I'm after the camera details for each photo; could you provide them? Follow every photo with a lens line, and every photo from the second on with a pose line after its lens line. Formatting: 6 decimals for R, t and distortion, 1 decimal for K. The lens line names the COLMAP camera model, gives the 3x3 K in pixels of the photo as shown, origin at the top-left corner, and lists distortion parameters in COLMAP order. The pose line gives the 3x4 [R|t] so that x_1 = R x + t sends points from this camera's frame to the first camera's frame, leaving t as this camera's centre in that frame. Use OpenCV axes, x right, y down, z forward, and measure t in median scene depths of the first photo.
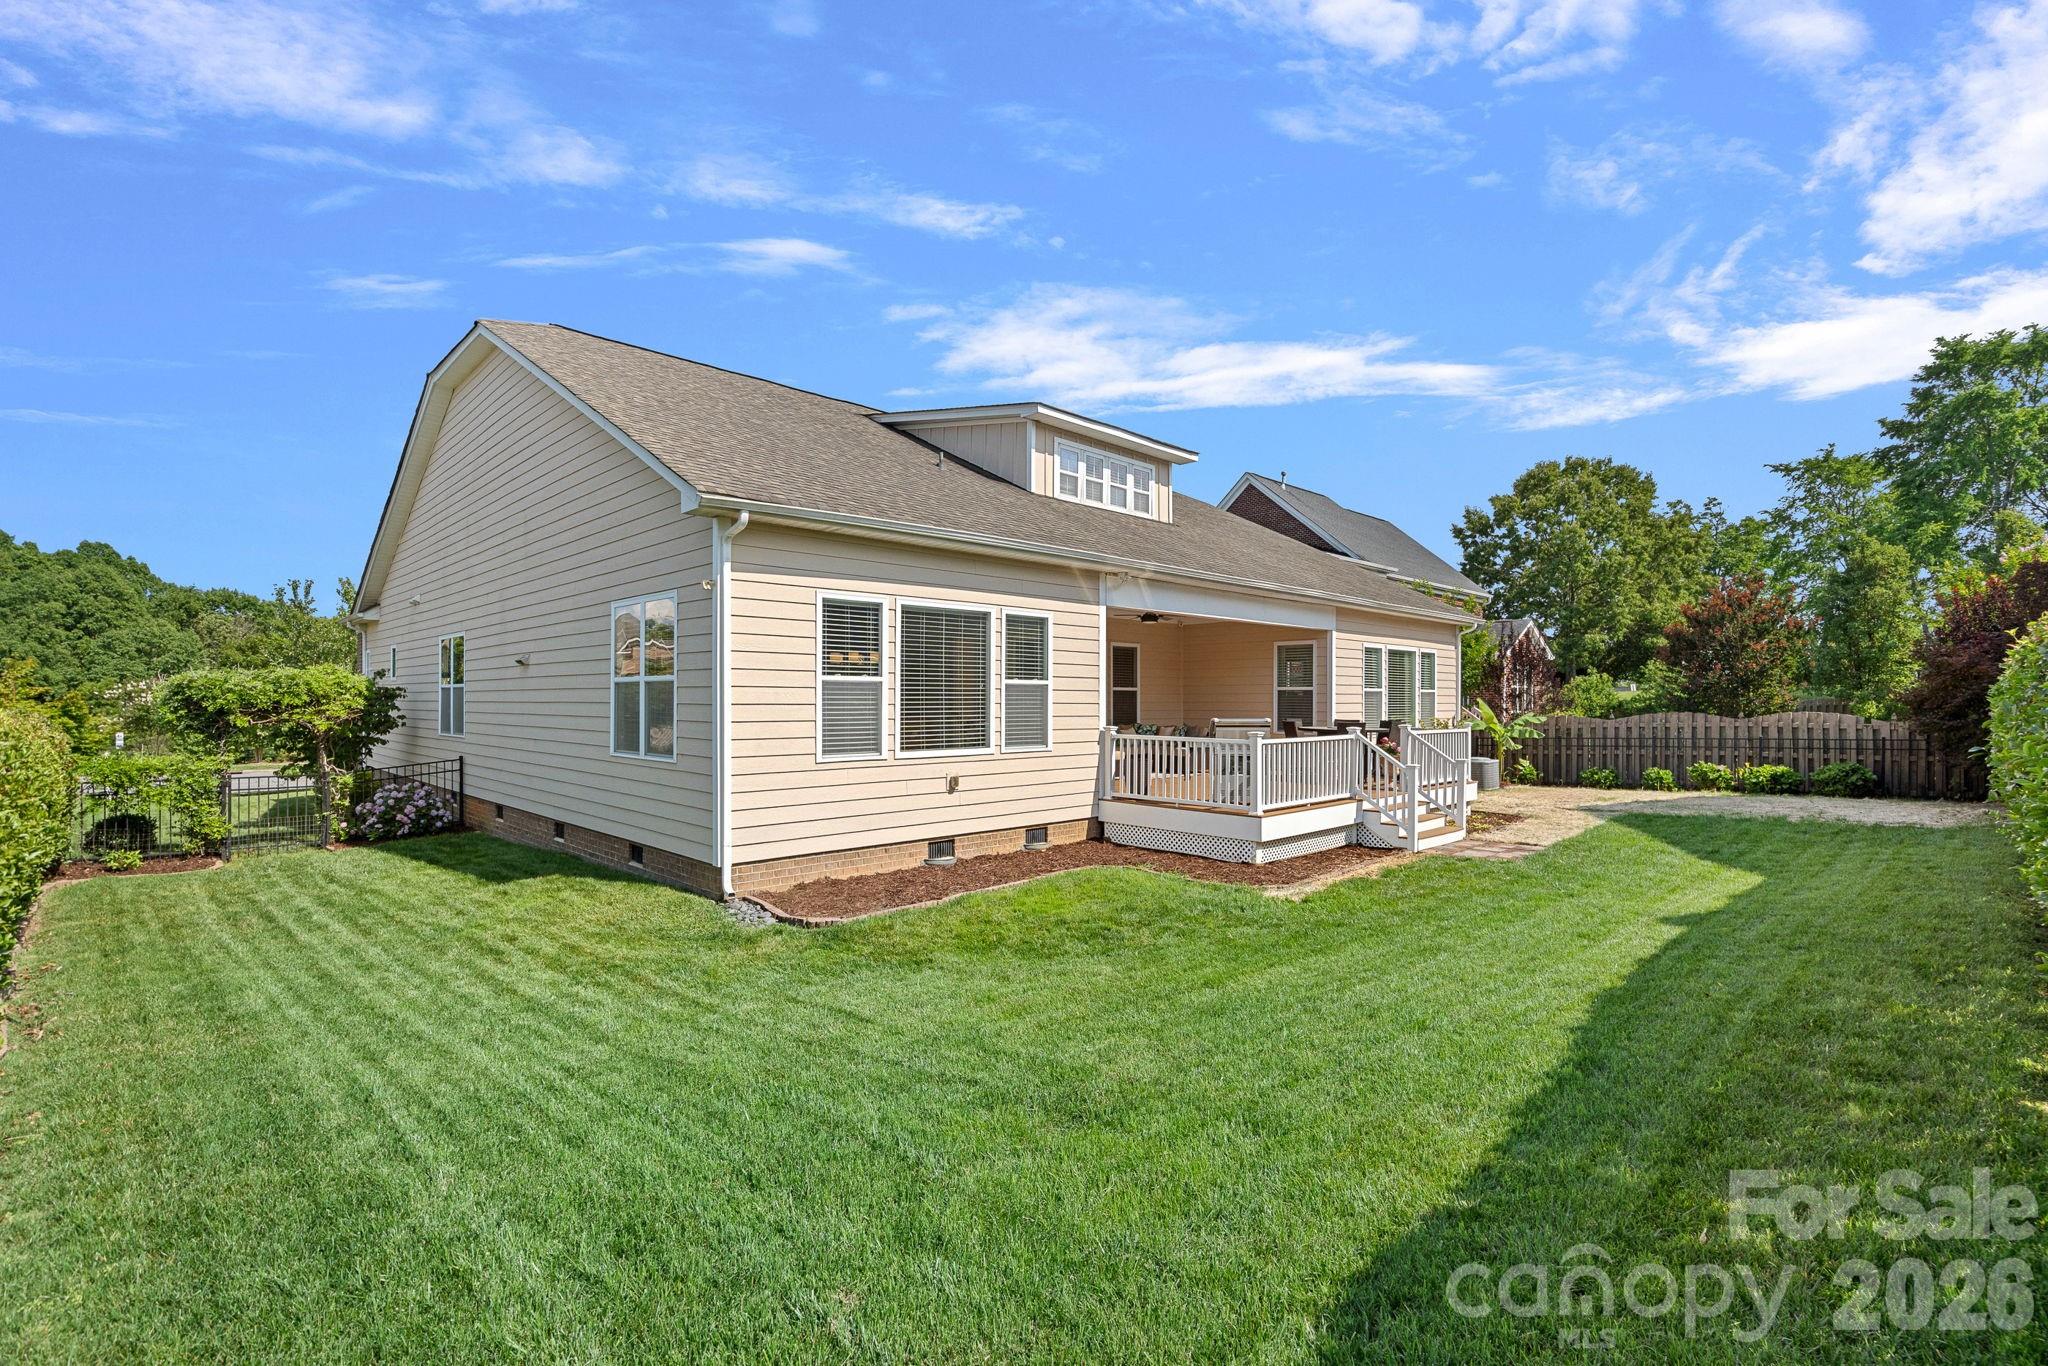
lens RADIAL K [[921.1, 0, 1024.6], [0, 921.1, 699.4], [0, 0, 1]] dist [-0.003784, -0.000328]
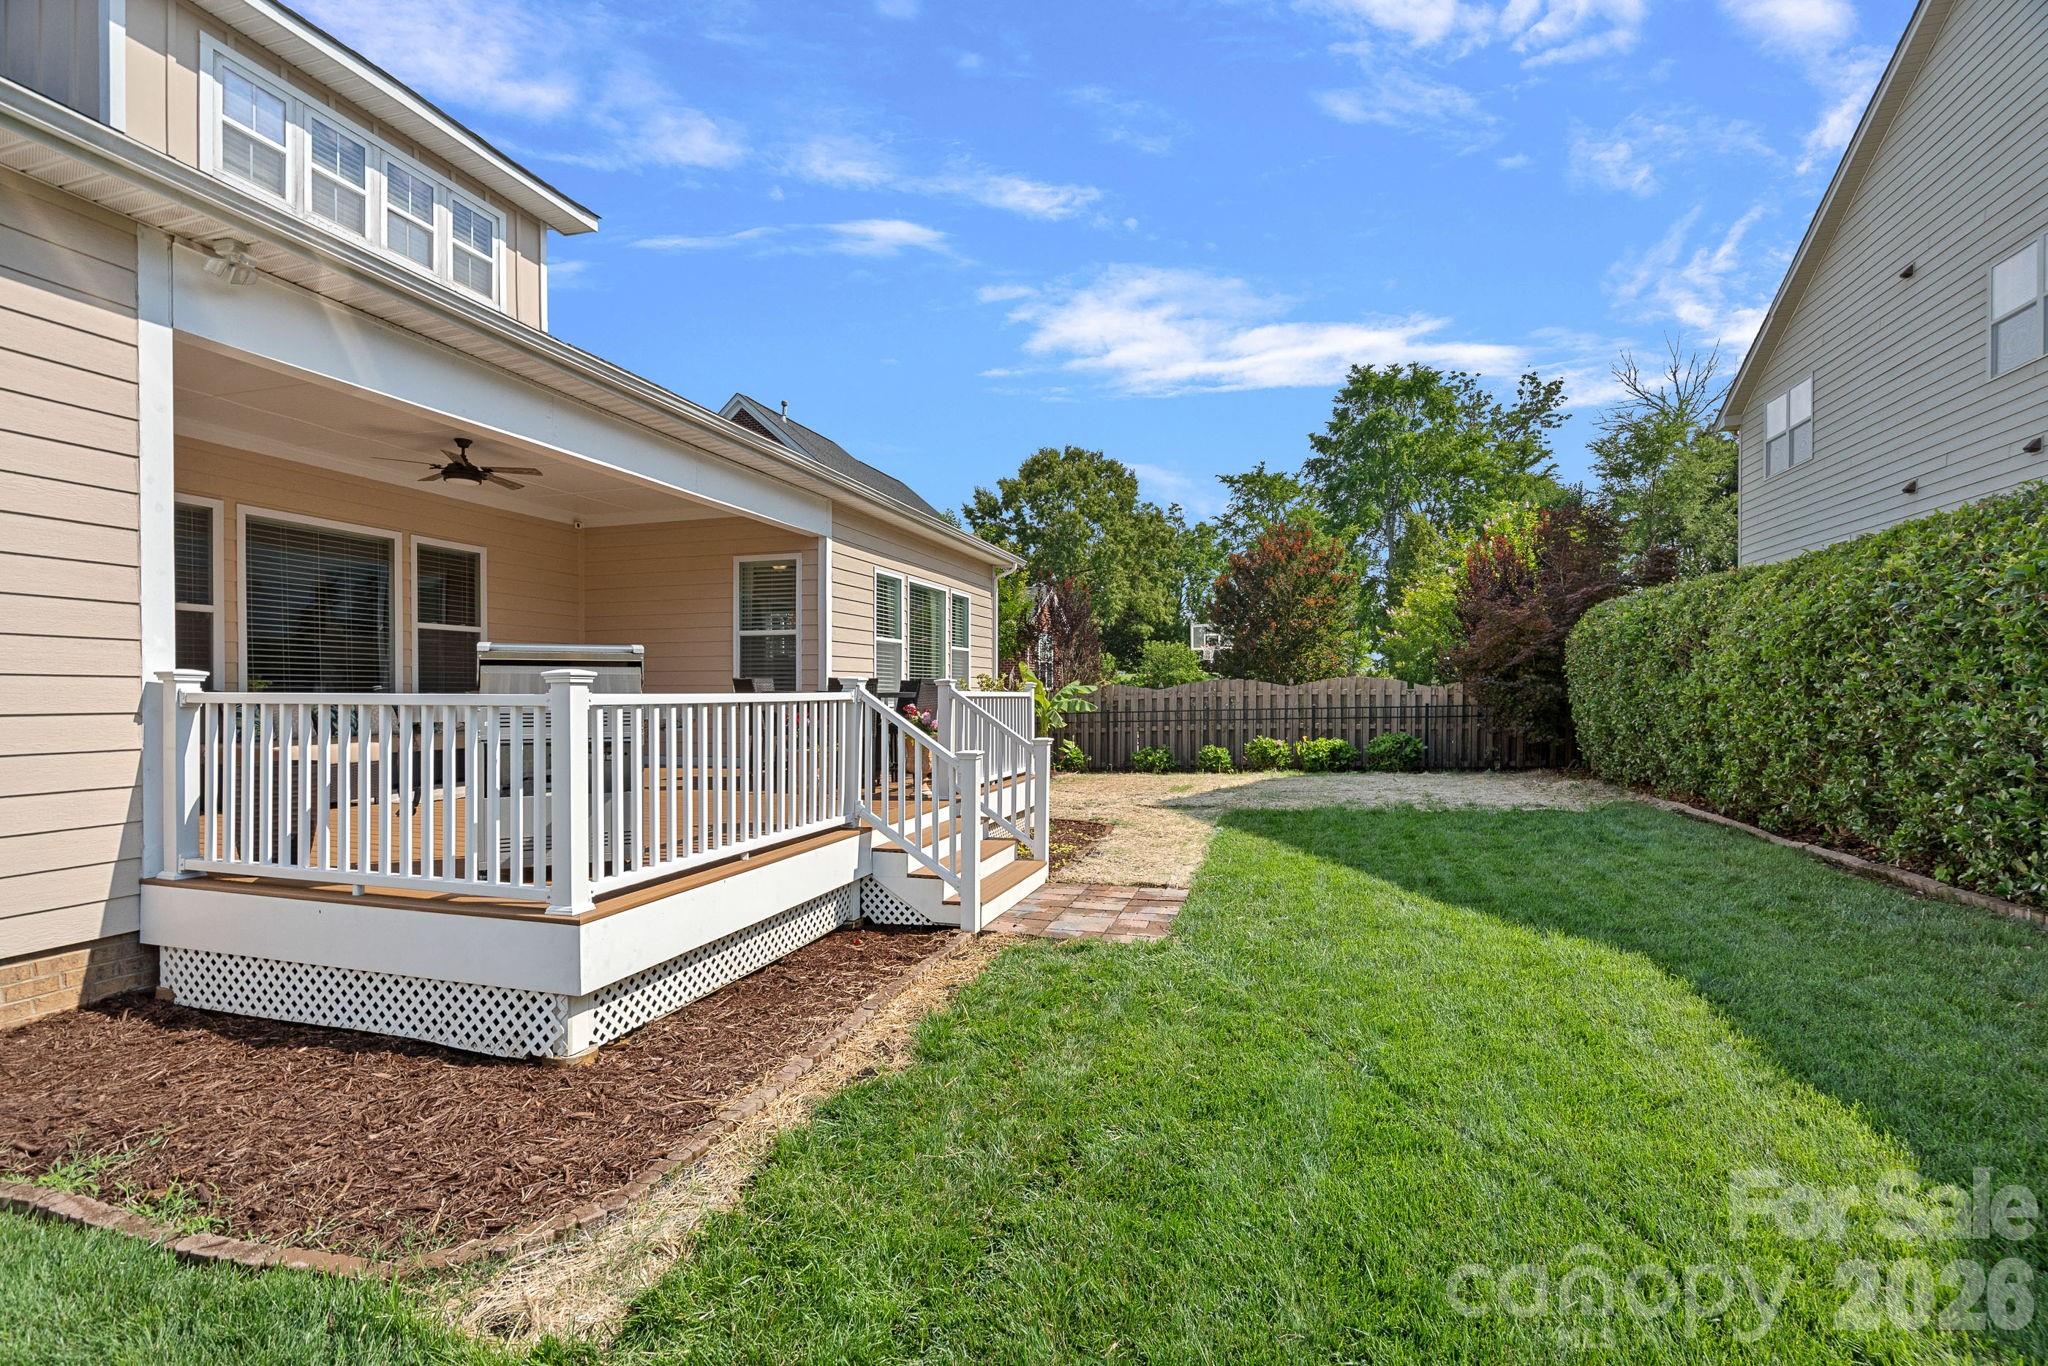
lens RADIAL K [[921.1, 0, 1024.6], [0, 921.1, 699.4], [0, 0, 1]] dist [-0.003784, -0.000328]
pose [[0.872607, -0.005968, 0.488387, 0.143044], [0.001819, 0.999958, 0.008969, 0.026850], [-0.488420, -0.006938, 0.872581, 0.382410]]
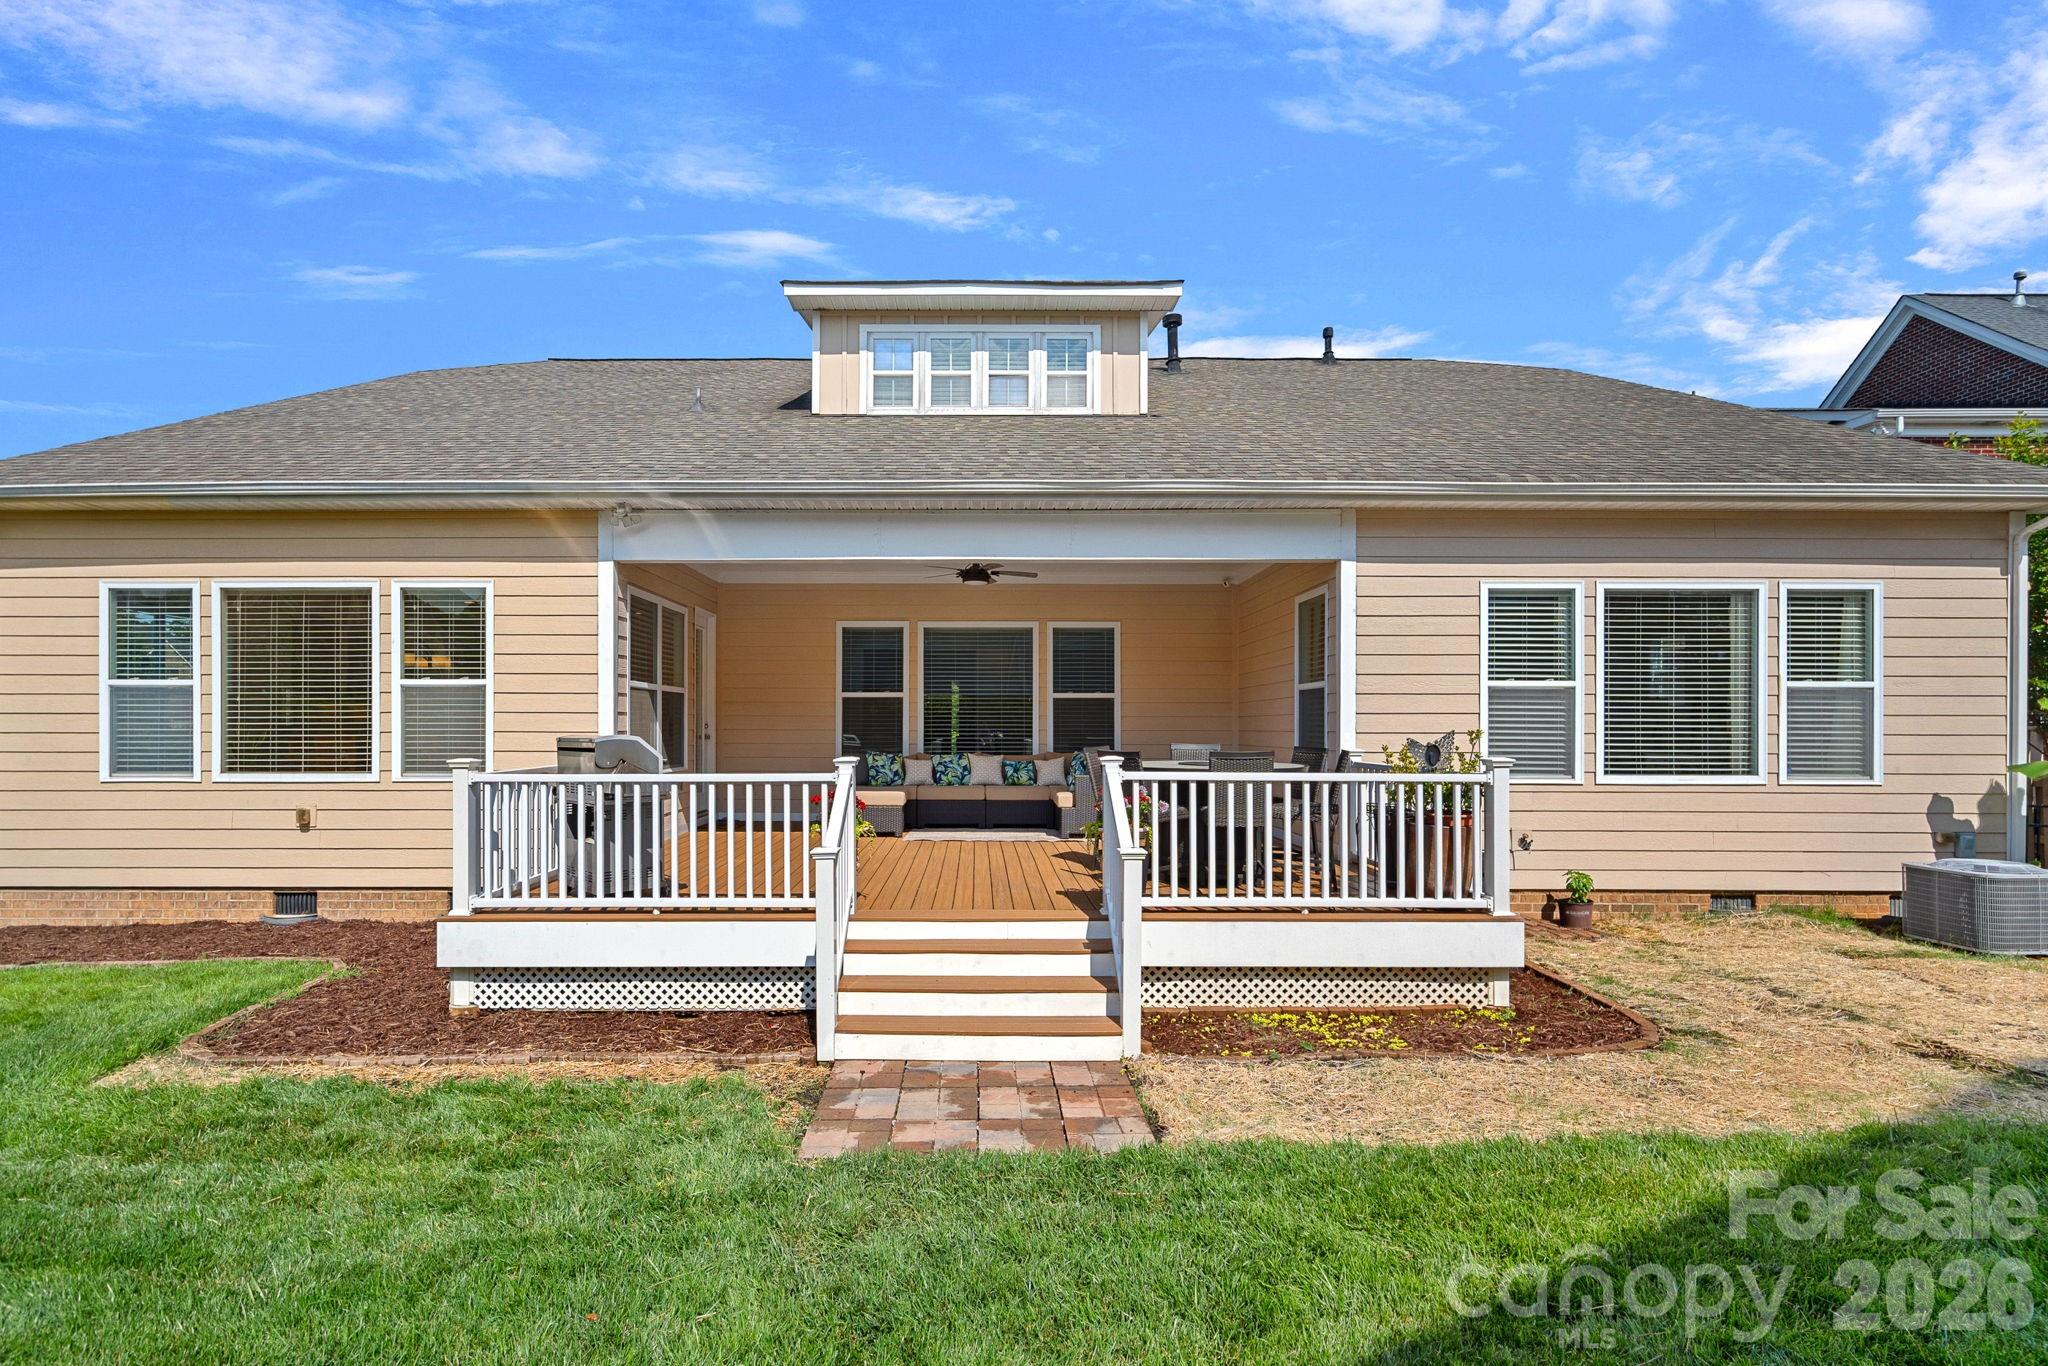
lens RADIAL K [[982.0, 0, 1037.0], [0, 982.0, 722.9], [0, 0, 1]] dist [-0.007931, -0.000300]
pose [[0.727786, -0.001355, -0.685803, 0.556522], [0.000743, 0.999999, -0.001188, 0.008749], [0.685804, 0.000355, 0.727786, 0.506052]]
